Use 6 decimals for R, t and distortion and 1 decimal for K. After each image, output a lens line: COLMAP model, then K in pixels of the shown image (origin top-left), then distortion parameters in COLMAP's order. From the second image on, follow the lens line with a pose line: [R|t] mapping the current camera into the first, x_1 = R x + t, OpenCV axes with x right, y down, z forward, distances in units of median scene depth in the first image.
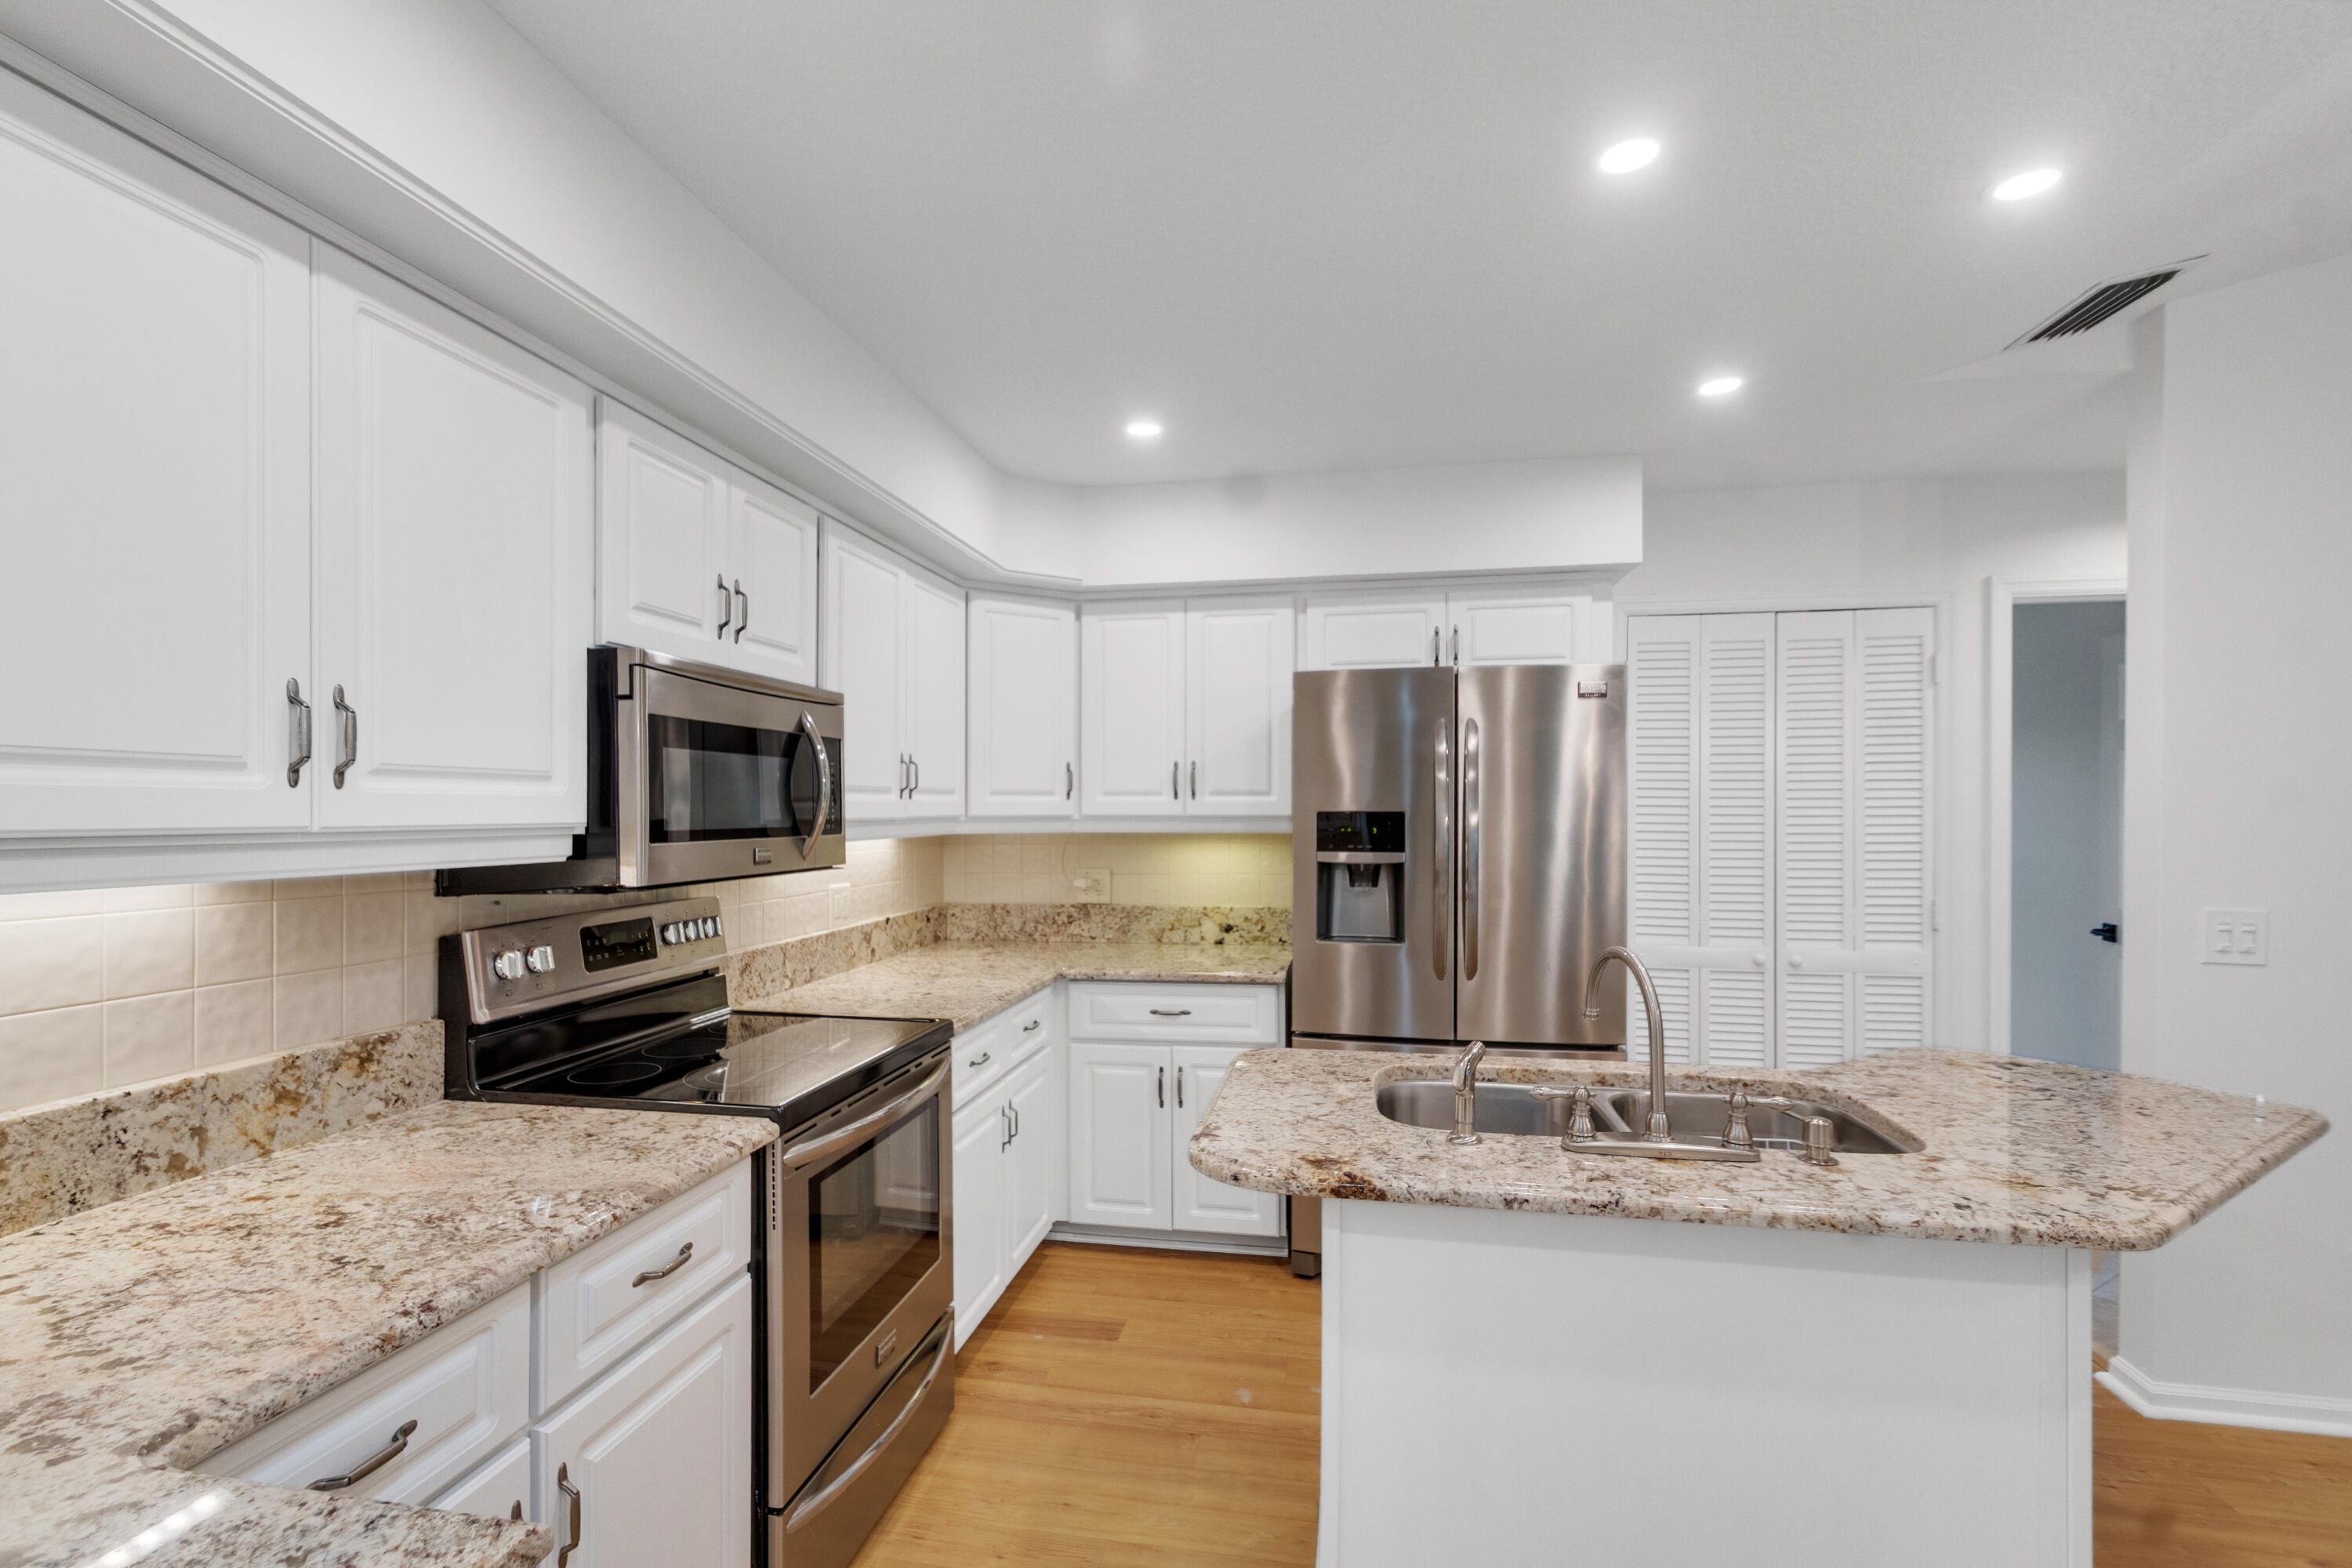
lens RADIAL K [[1057.1, 0, 1129.6], [0, 1057.1, 799.3], [0, 0, 1]] dist [-0.001797, -0.000799]
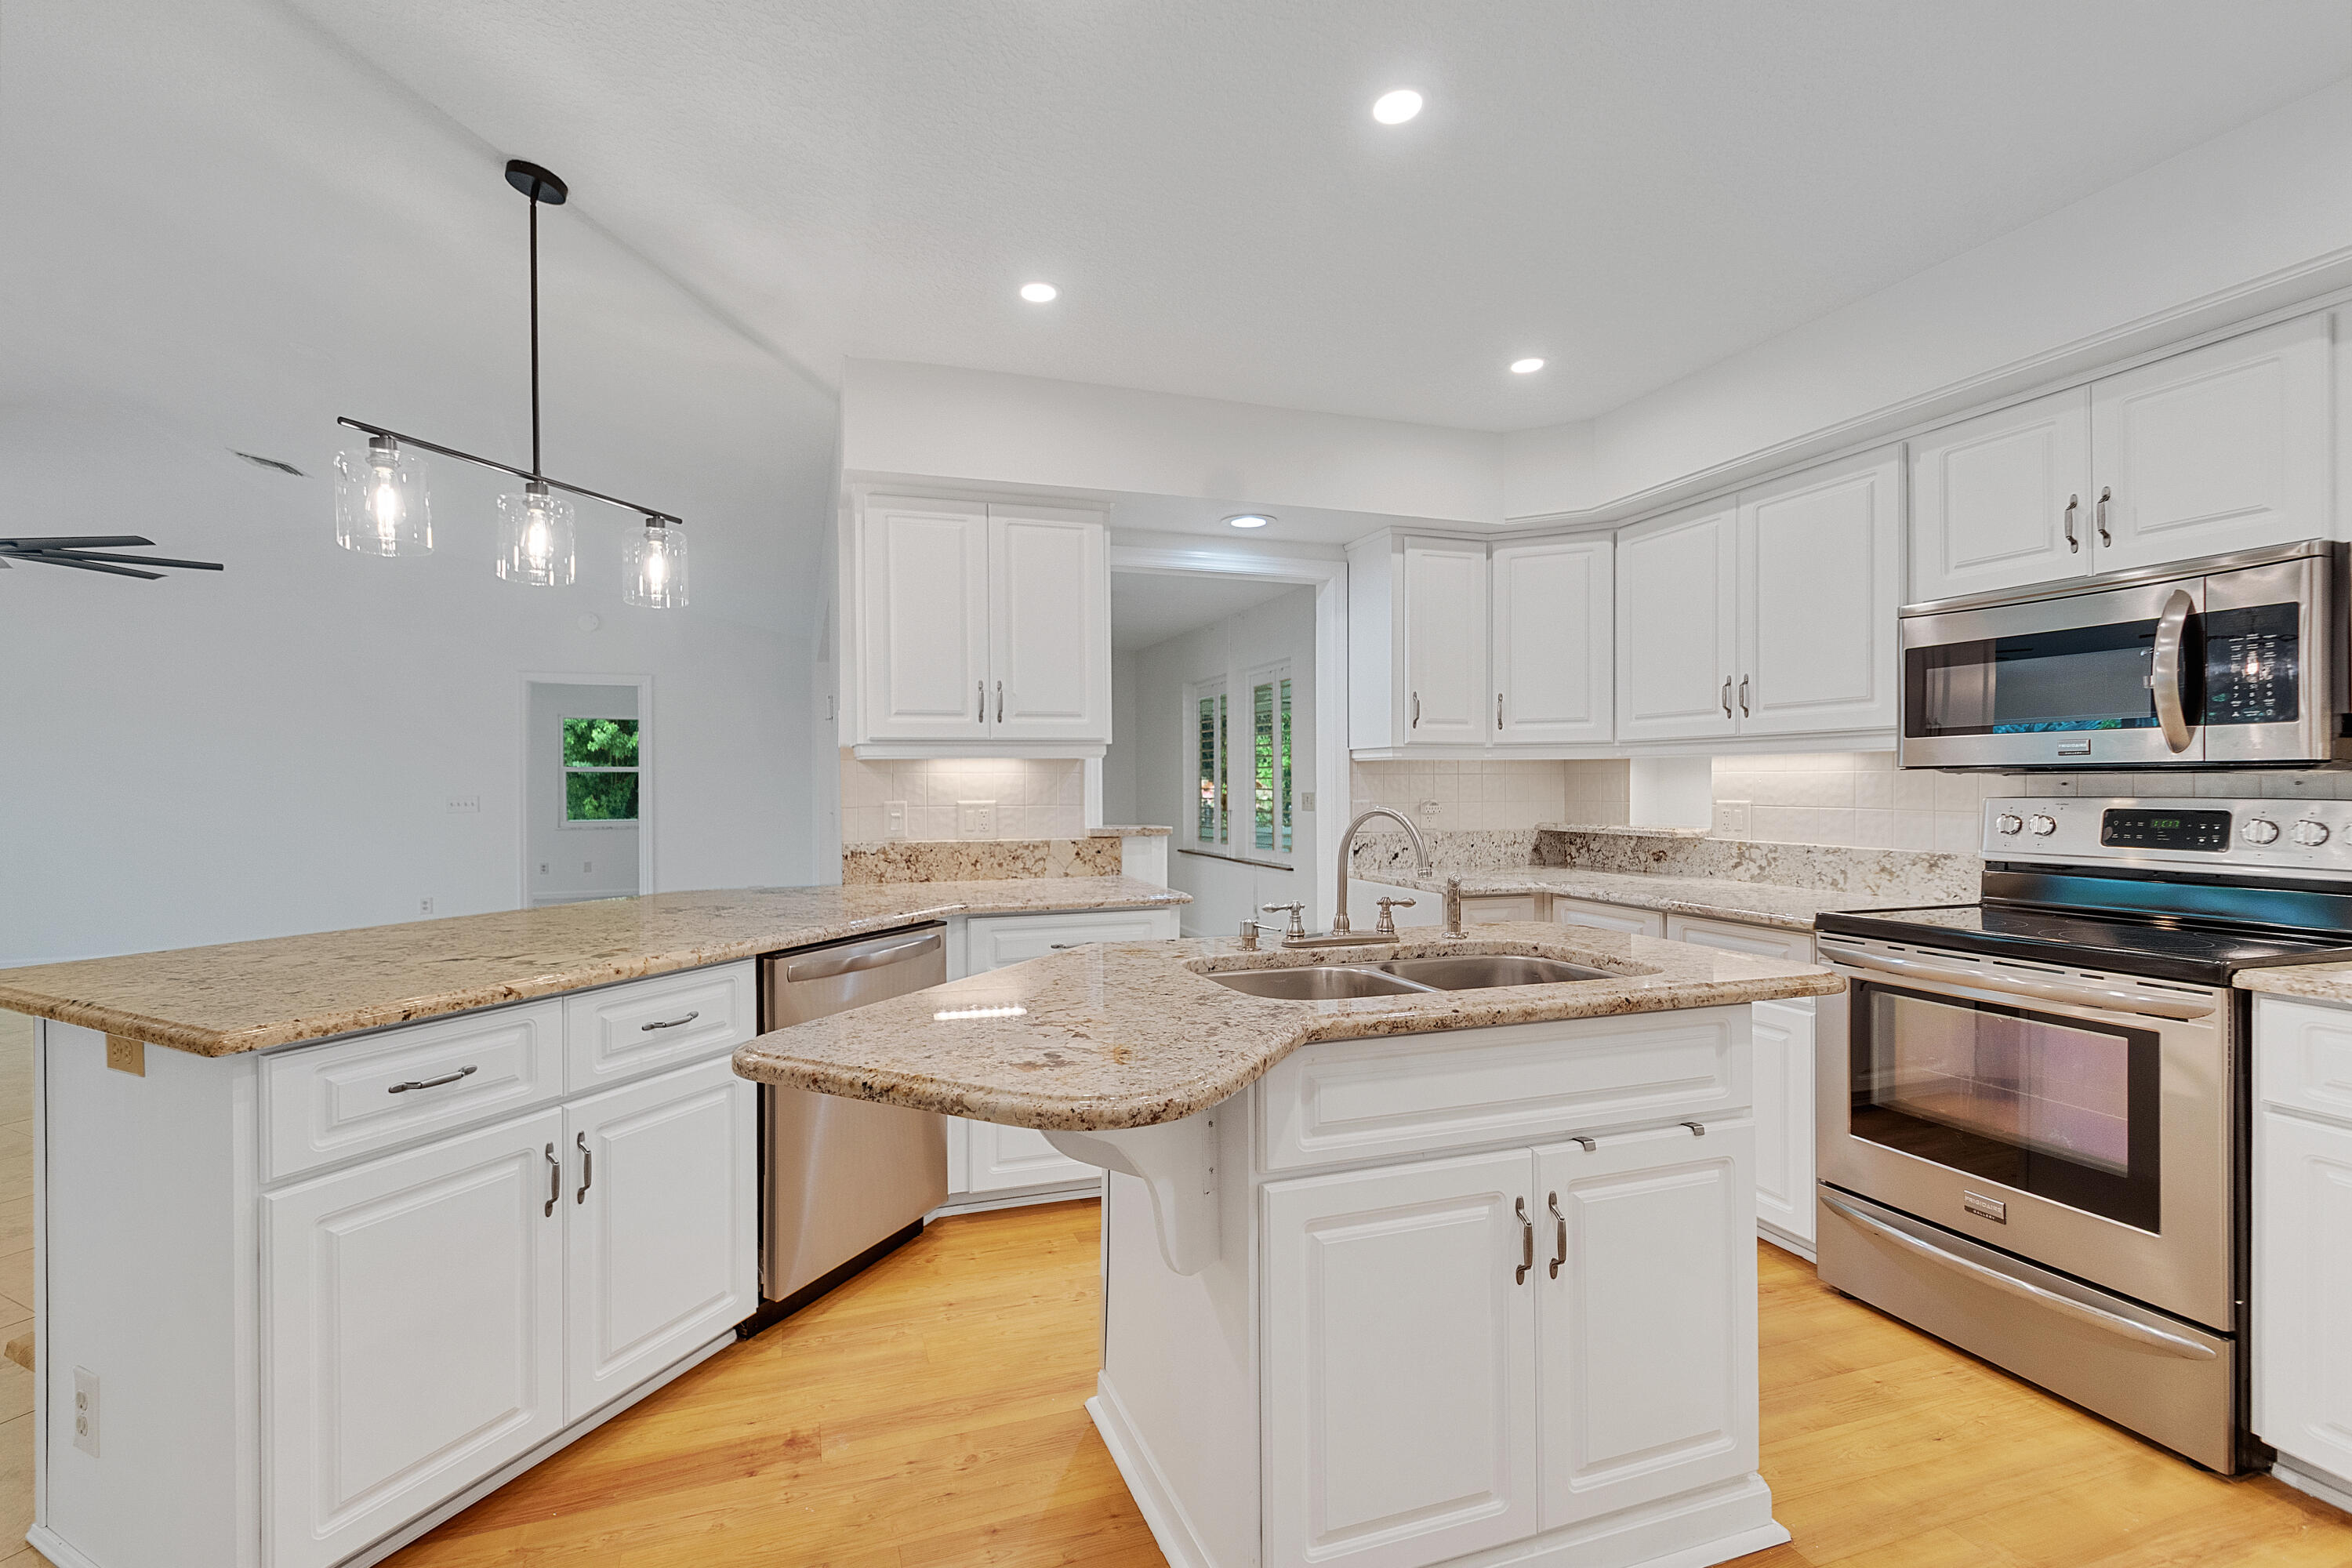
lens RADIAL K [[1057.1, 0, 1129.6], [0, 1057.1, 799.3], [0, 0, 1]] dist [-0.001797, -0.000799]
pose [[-0.855142, 0.003463, -0.518382, 1.412581], [0.003310, 0.999994, 0.001219, 0.143671], [0.518383, -0.000673, -0.855149, 1.951684]]
